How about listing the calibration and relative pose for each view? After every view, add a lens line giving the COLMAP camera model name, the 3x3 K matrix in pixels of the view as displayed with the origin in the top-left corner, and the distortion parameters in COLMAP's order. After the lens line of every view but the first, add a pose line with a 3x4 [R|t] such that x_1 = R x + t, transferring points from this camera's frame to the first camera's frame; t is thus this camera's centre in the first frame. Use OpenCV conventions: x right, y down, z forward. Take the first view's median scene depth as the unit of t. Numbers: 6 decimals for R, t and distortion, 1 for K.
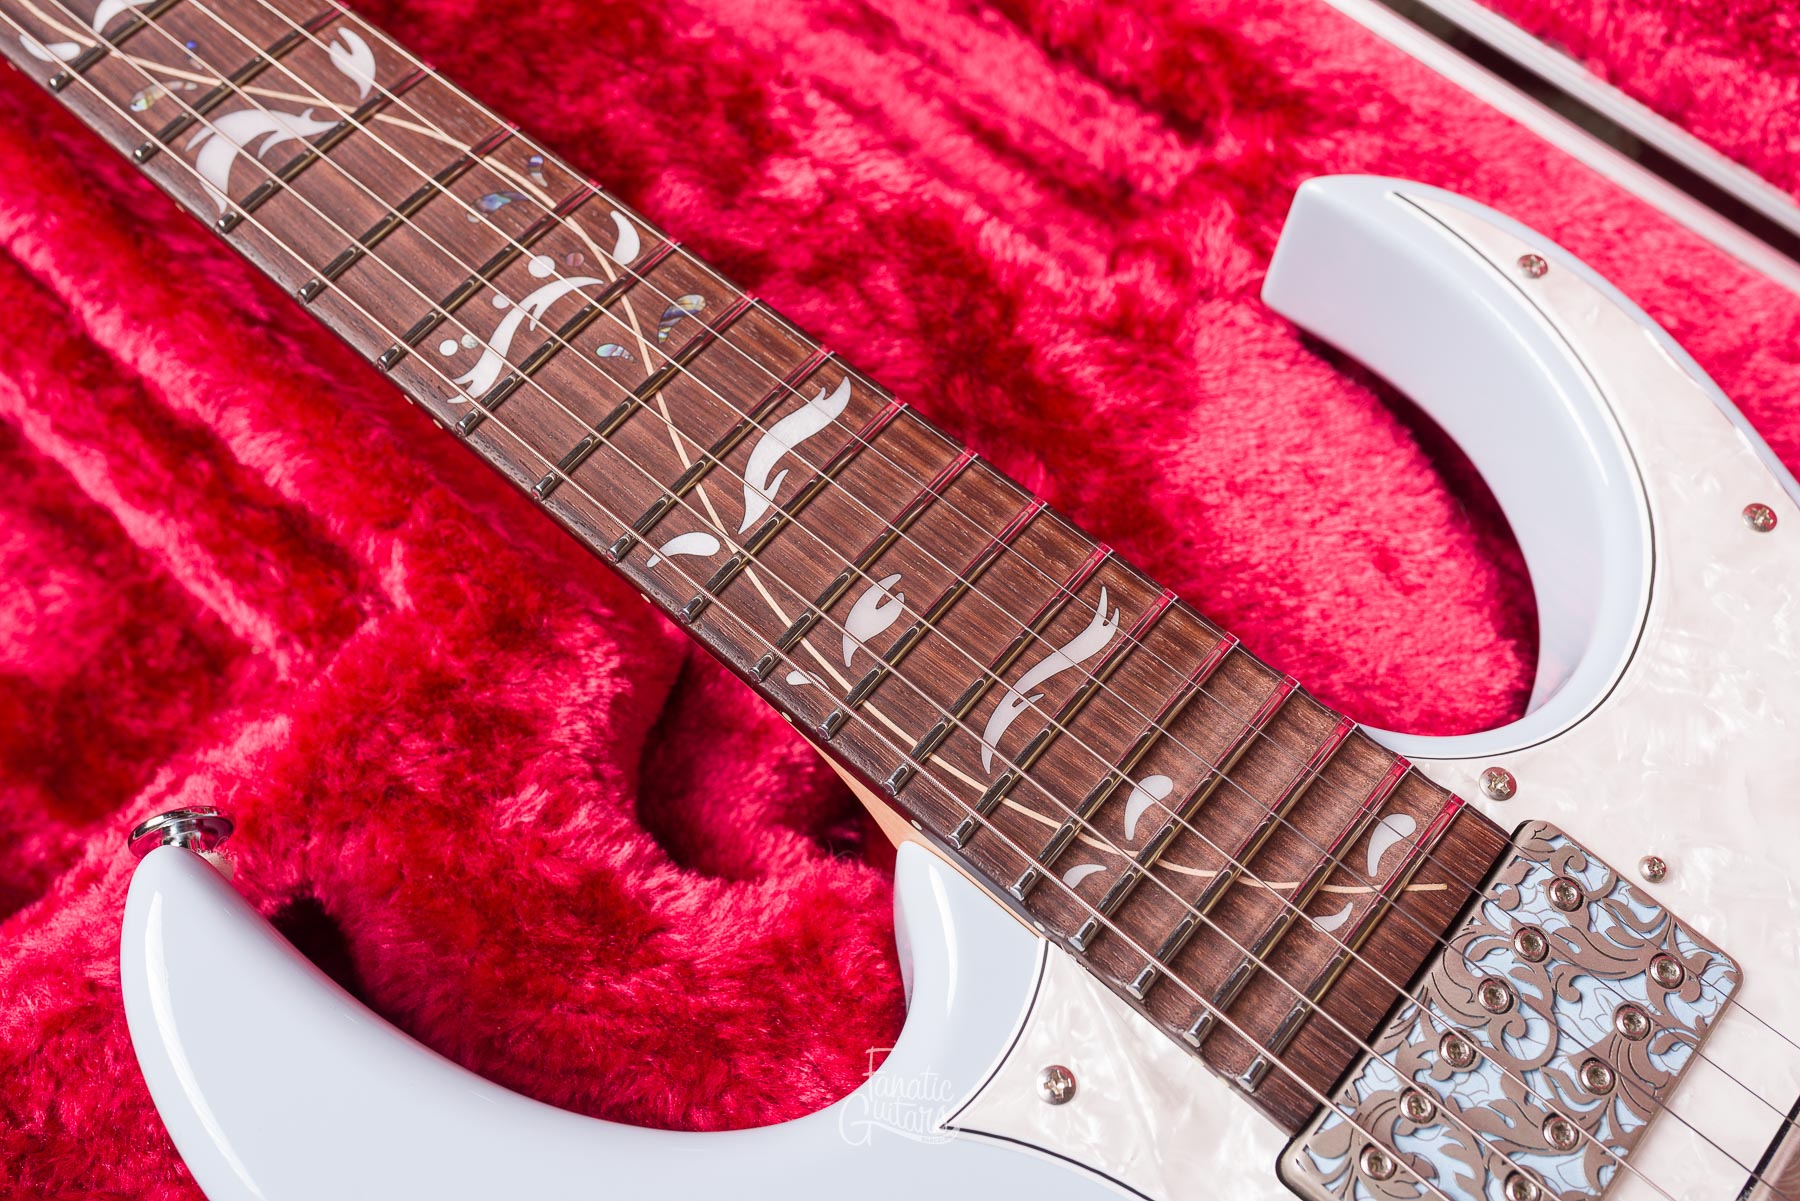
lens RADIAL K [[1811.8, 0, 900.0], [0, 1811.8, 600.5], [0, 0, 1]] dist [-0.000598, 0.005777]
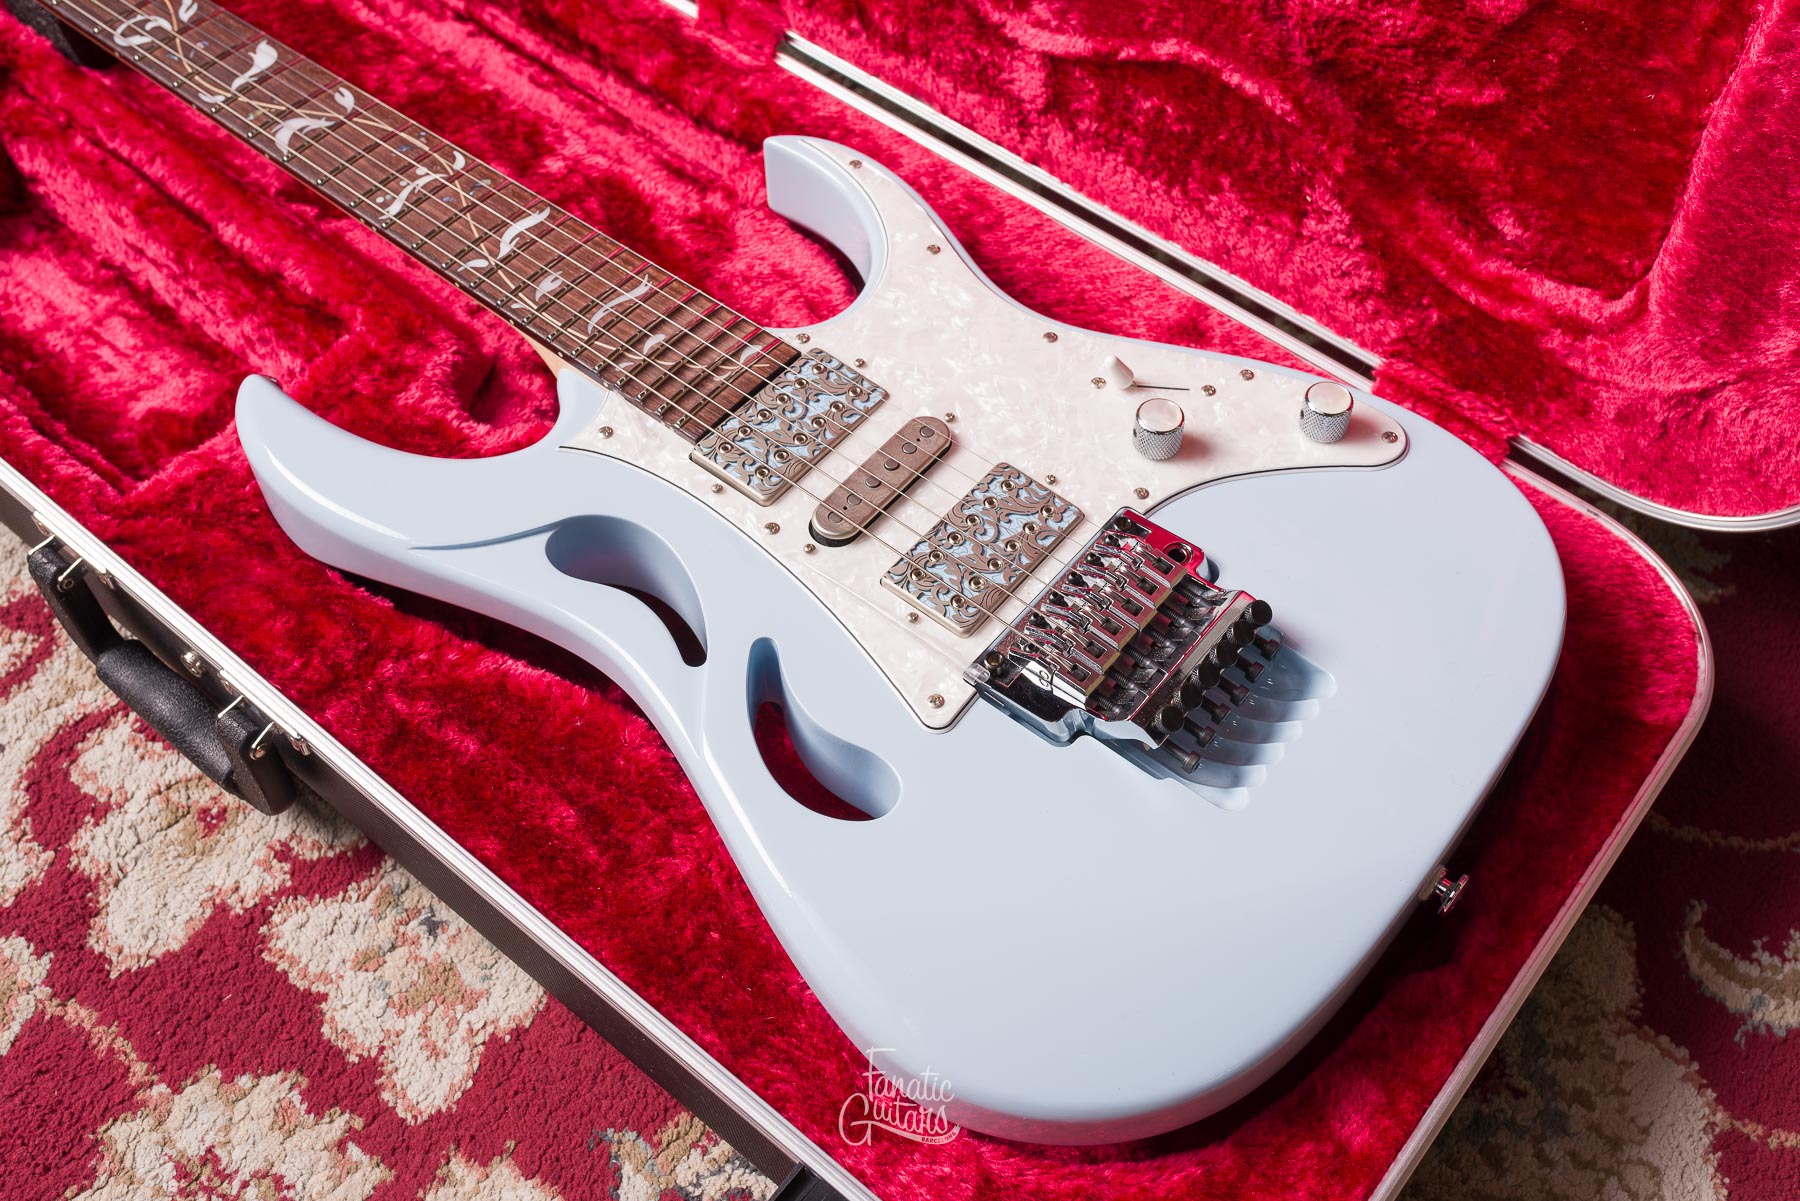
lens RADIAL K [[1783.7, 0, 923.4], [0, 1783.7, 613.8], [0, 0, 1]] dist [0.002913, -0.012357]
pose [[0.999610, -0.027786, 0.002819, 0.413639], [0.027857, 0.984809, -0.171394, 0.767193], [0.001986, 0.171406, 0.985198, -1.130833]]
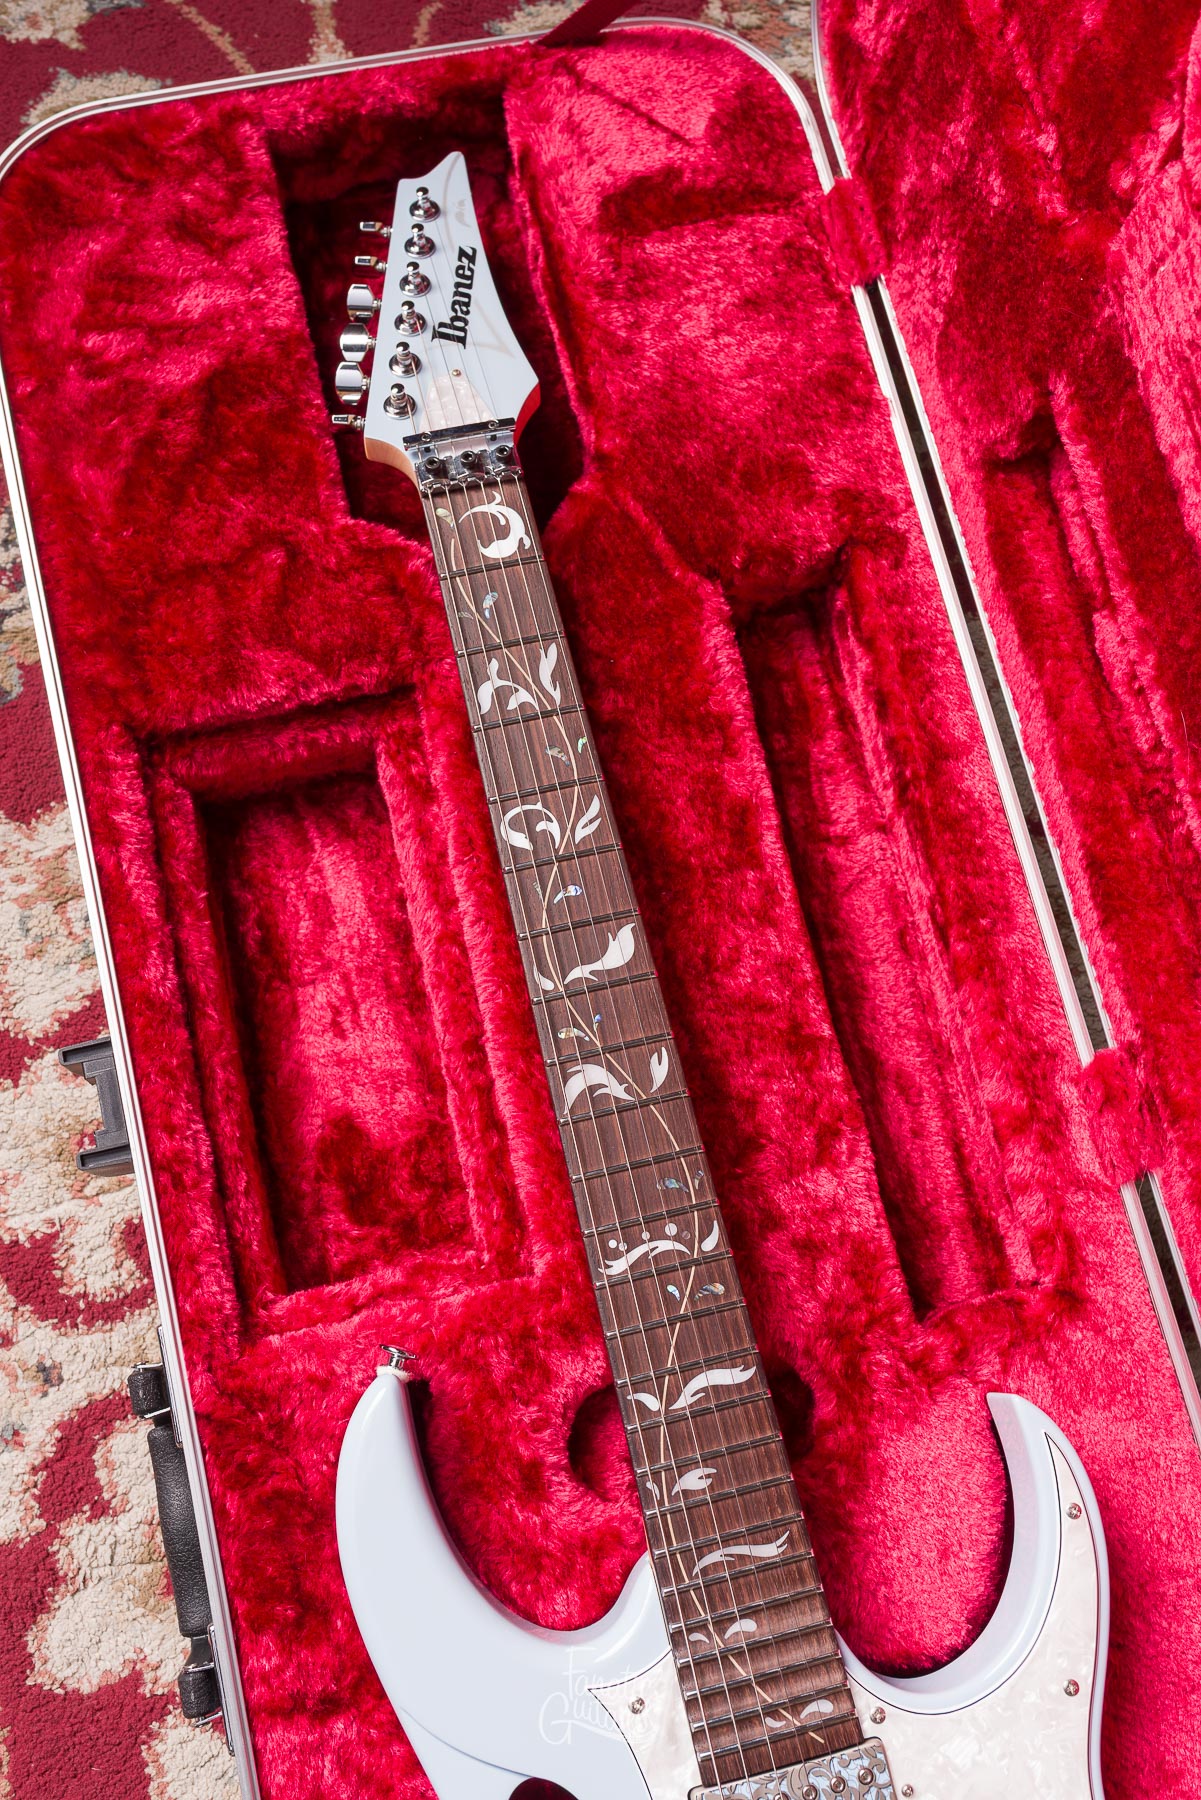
lens RADIAL K [[1736.7, 0, 600.5], [0, 1736.7, 900.0], [0, 0, 1]] dist [-0.003213, -0.001962]
pose [[0.807566, 0.574385, -0.133860, -0.208118], [-0.545569, 0.813754, 0.200397, -0.838071], [0.224034, -0.088804, 0.970527, -0.932011]]
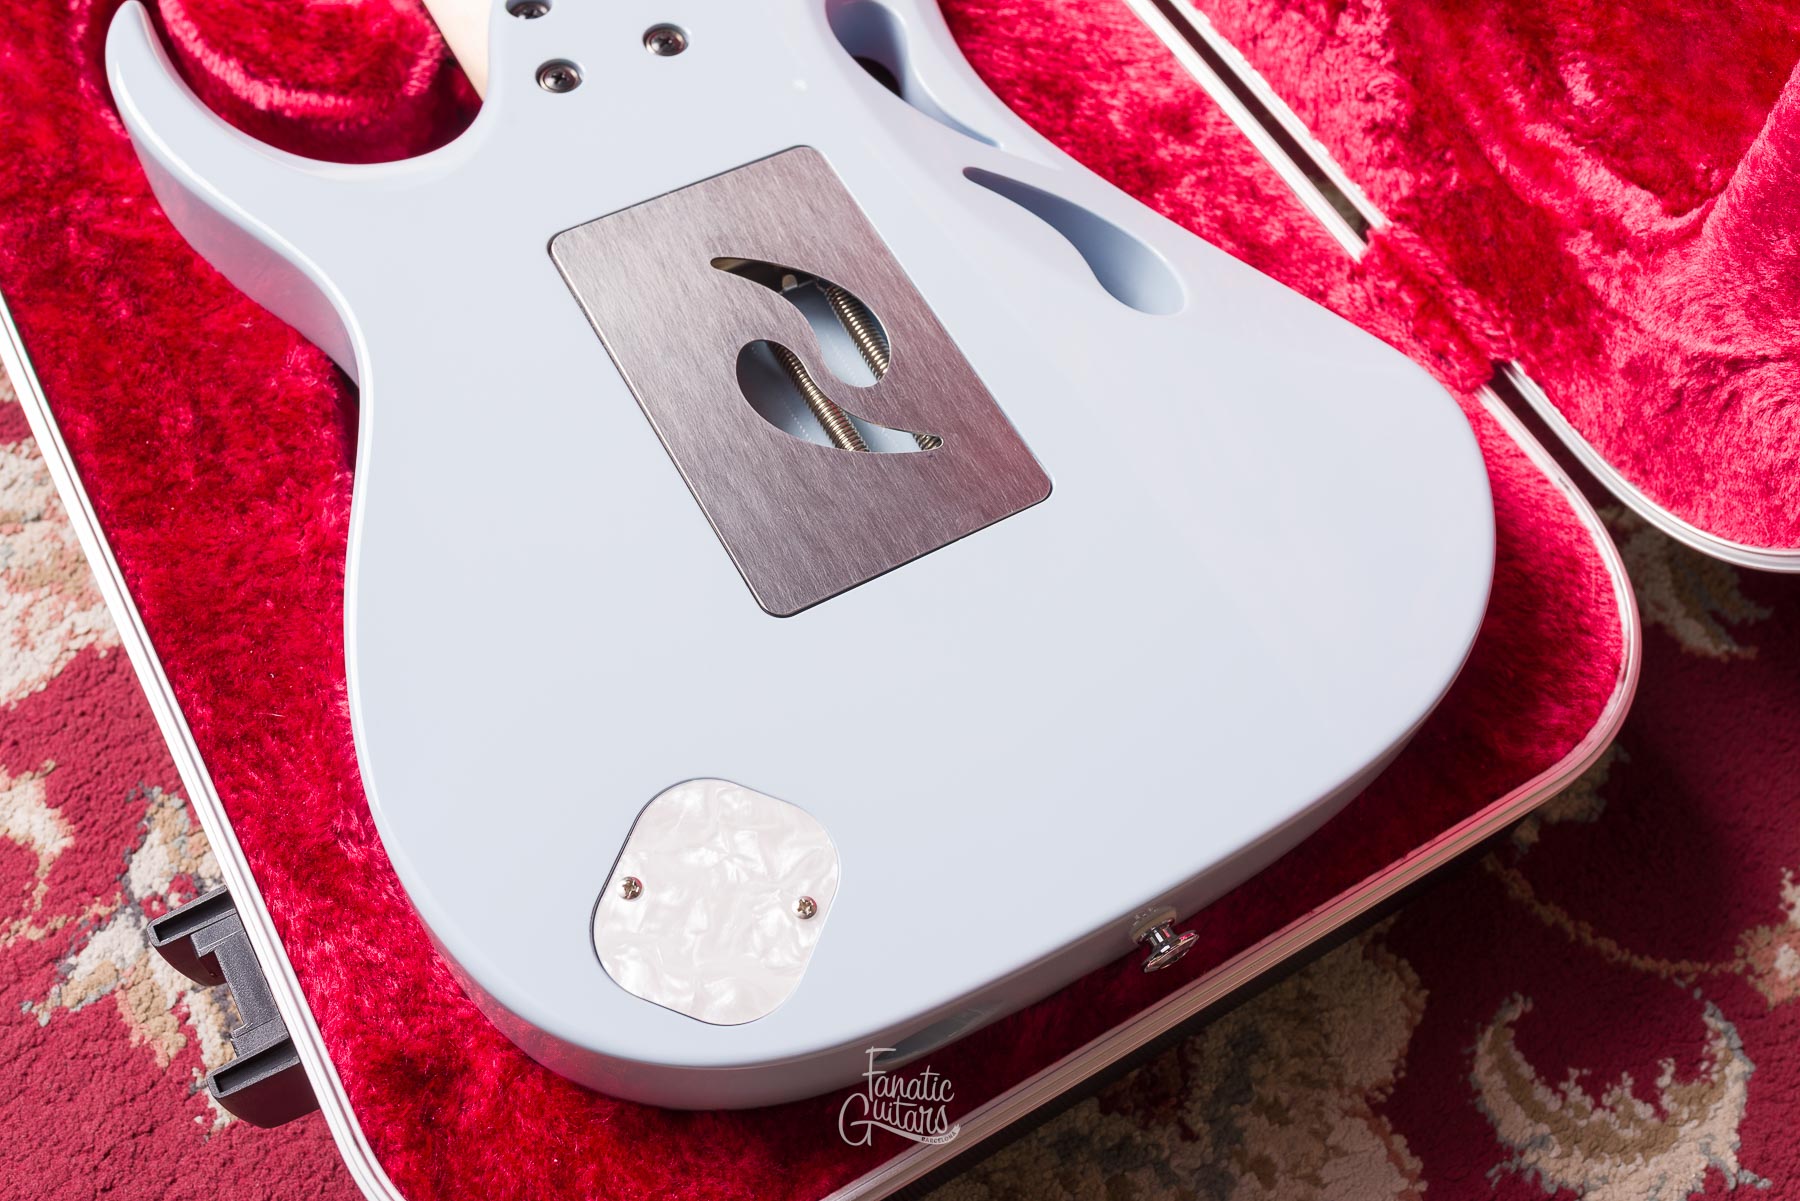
lens RADIAL K [[1753.9, 0, 900.0], [0, 1753.9, 600.5], [0, 0, 1]] dist [-0.001431, -0.004053]
pose [[0.944774, 0.298008, -0.136358, 0.897824], [-0.309289, 0.948365, -0.070310, 0.709482], [0.108364, 0.108601, 0.988161, -0.698060]]
